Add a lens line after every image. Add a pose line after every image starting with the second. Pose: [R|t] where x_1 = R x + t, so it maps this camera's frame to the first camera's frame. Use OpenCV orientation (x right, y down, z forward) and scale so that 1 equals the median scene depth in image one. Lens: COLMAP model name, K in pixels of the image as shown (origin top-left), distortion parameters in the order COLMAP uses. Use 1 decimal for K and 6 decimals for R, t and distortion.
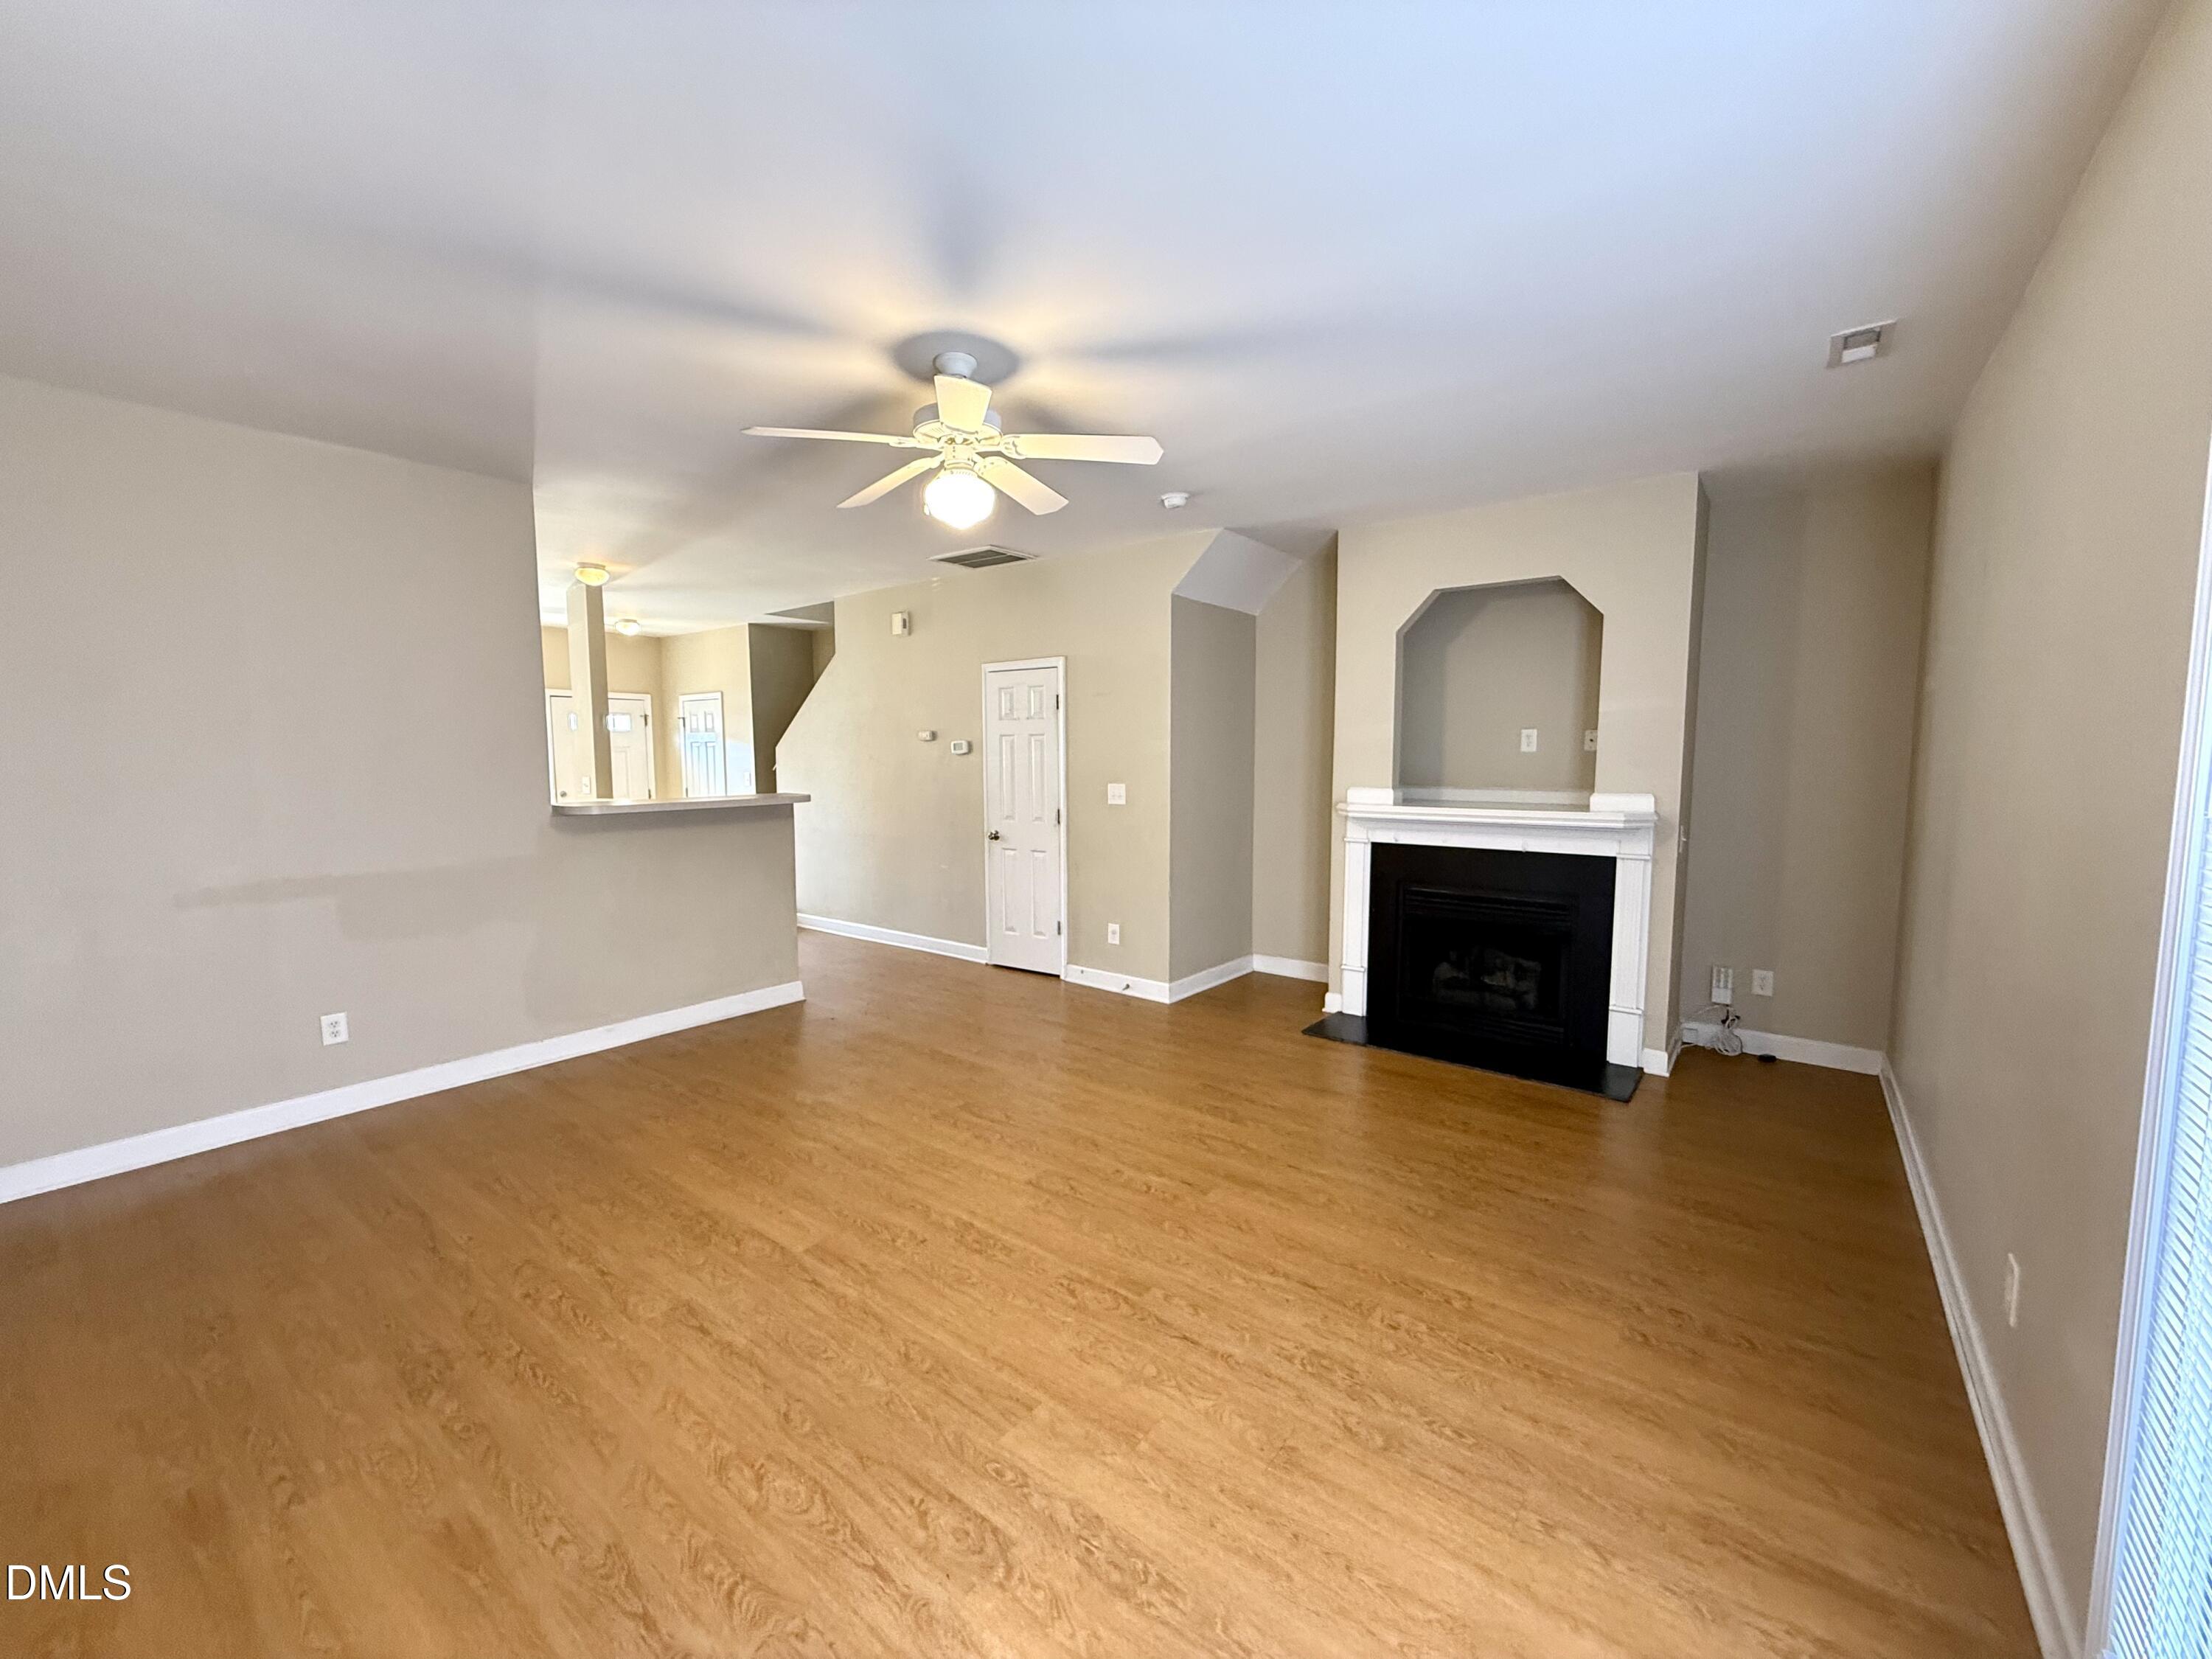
lens RADIAL K [[877.9, 0, 1109.2], [0, 877.9, 831.8], [0, 0, 1]] dist [0.000925, 0.000108]
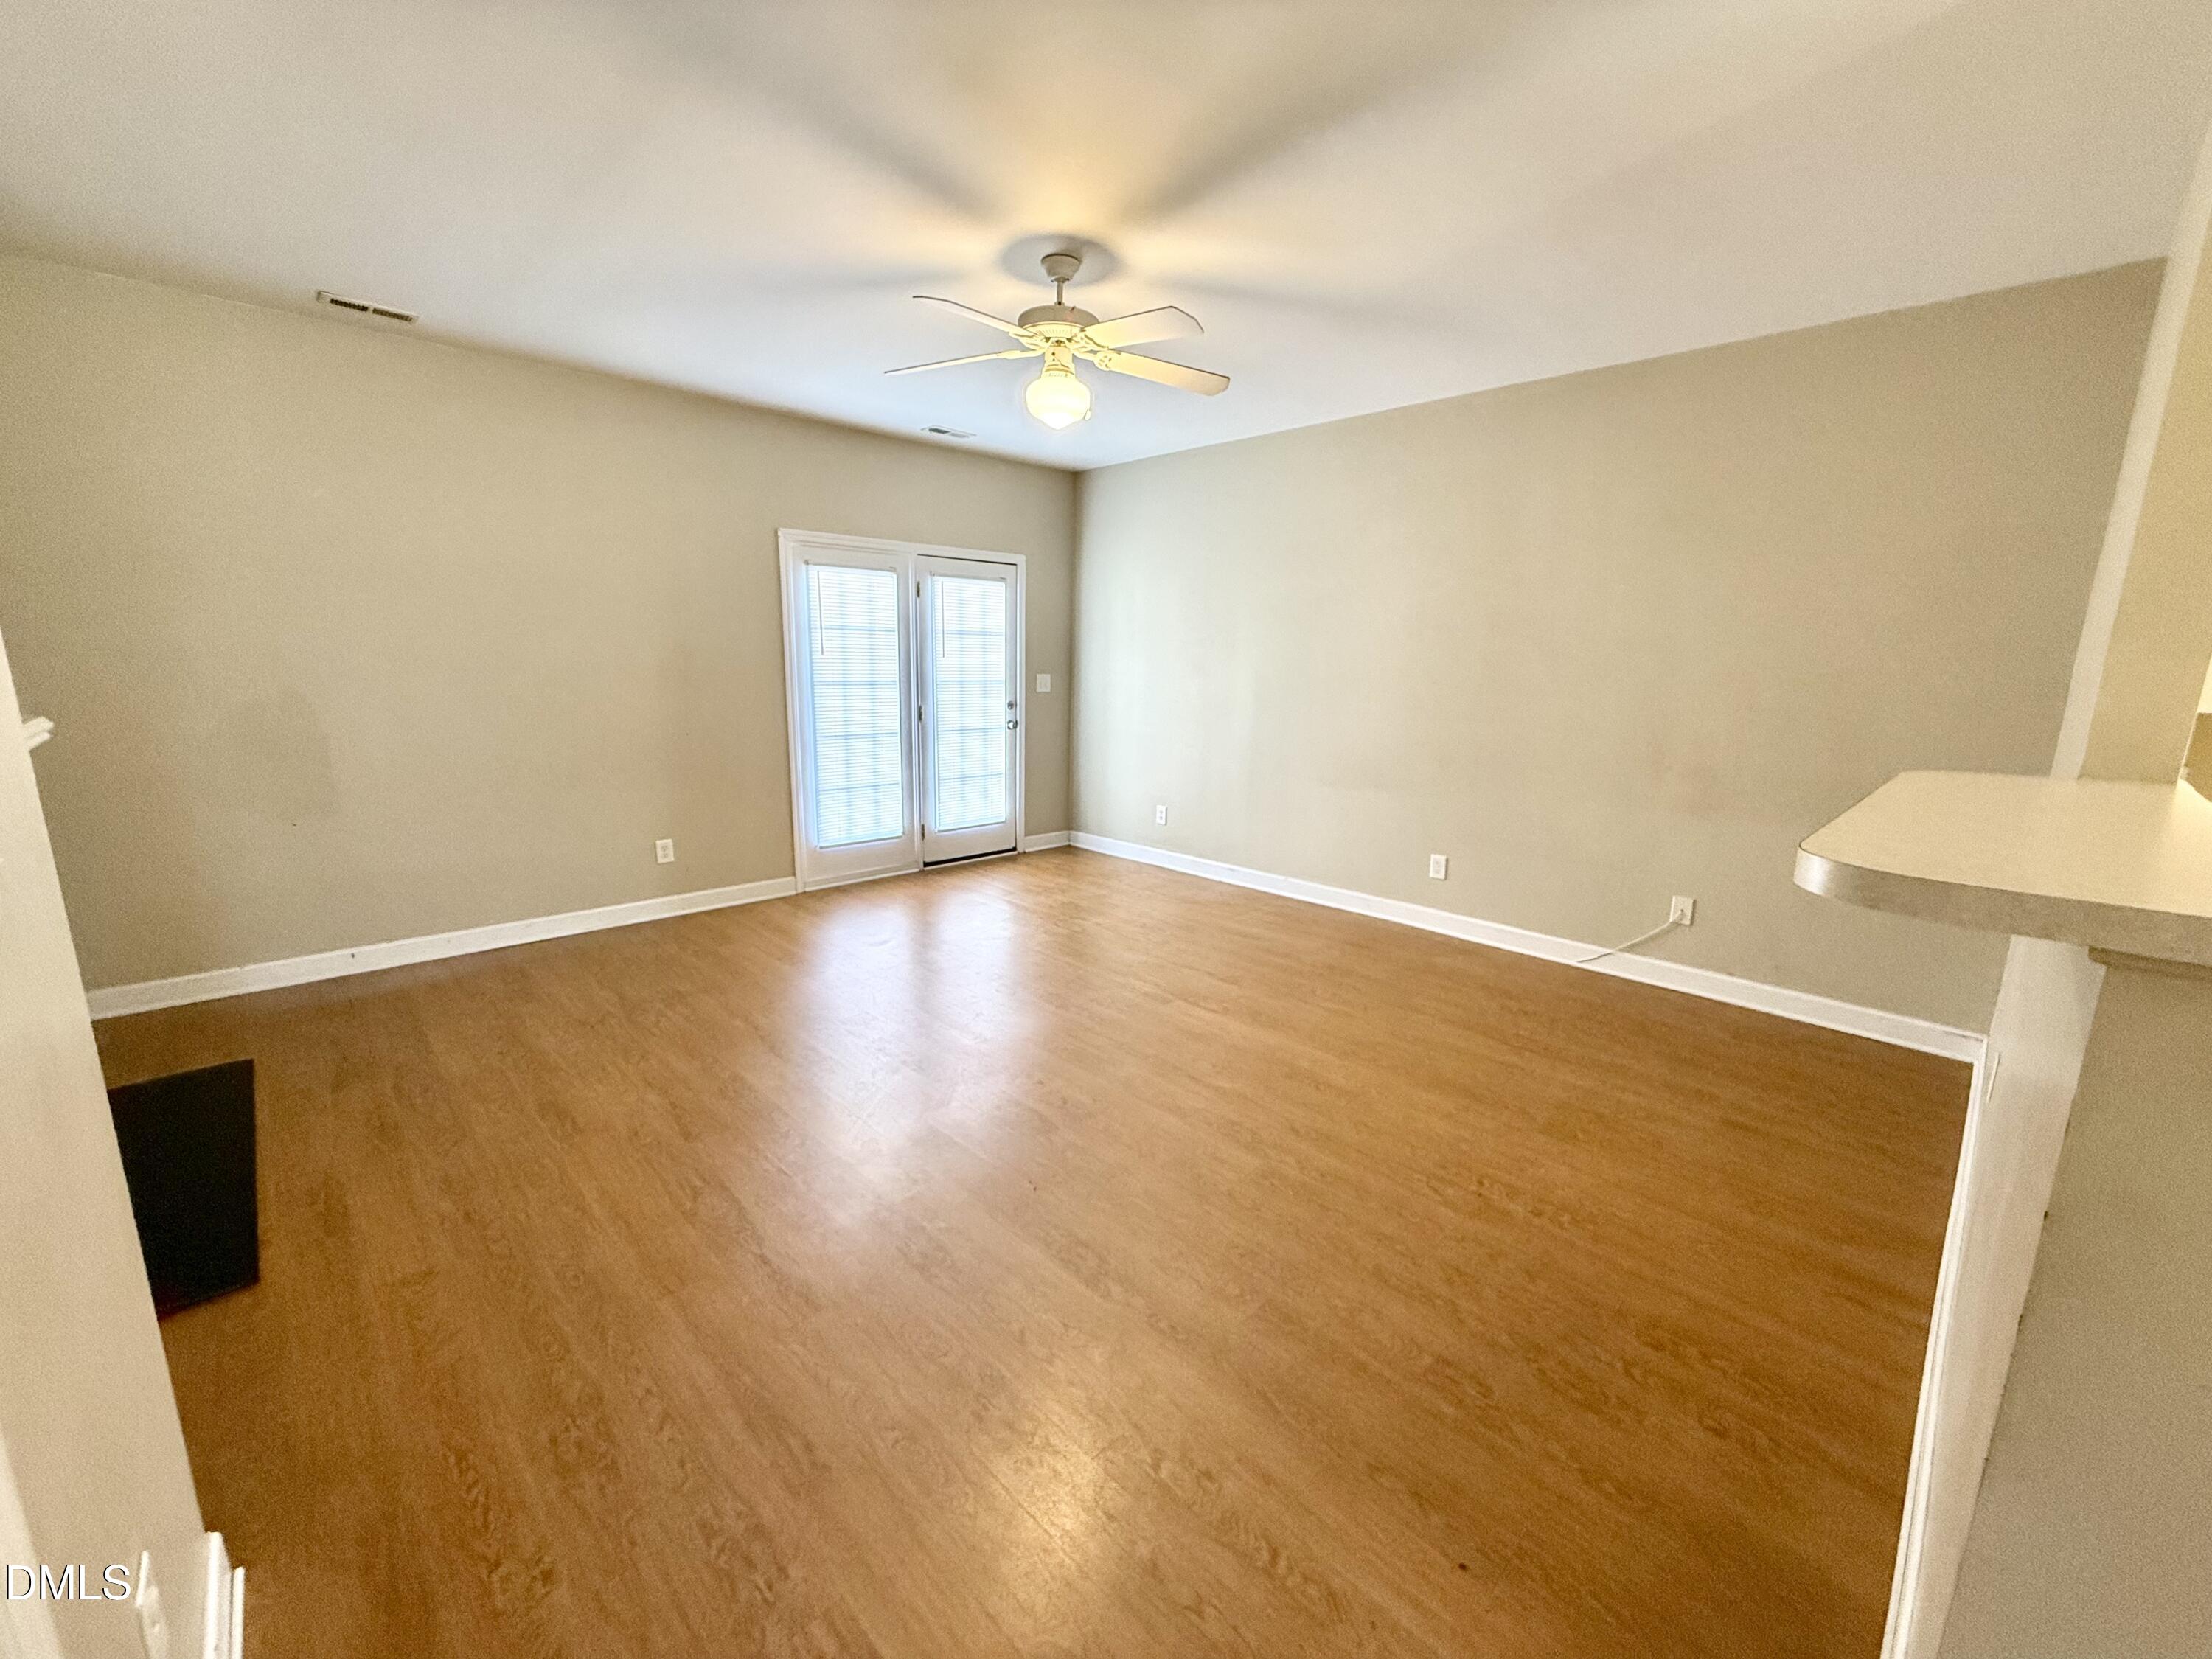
lens RADIAL K [[877.9, 0, 1108.0], [0, 877.9, 826.8], [0, 0, 1]] dist [0.000925, 0.000108]
pose [[-0.989330, -0.044774, 0.138643, -0.407290], [-0.003743, 0.959105, 0.283025, -0.182252], [-0.145646, 0.279486, -0.949039, 2.184884]]
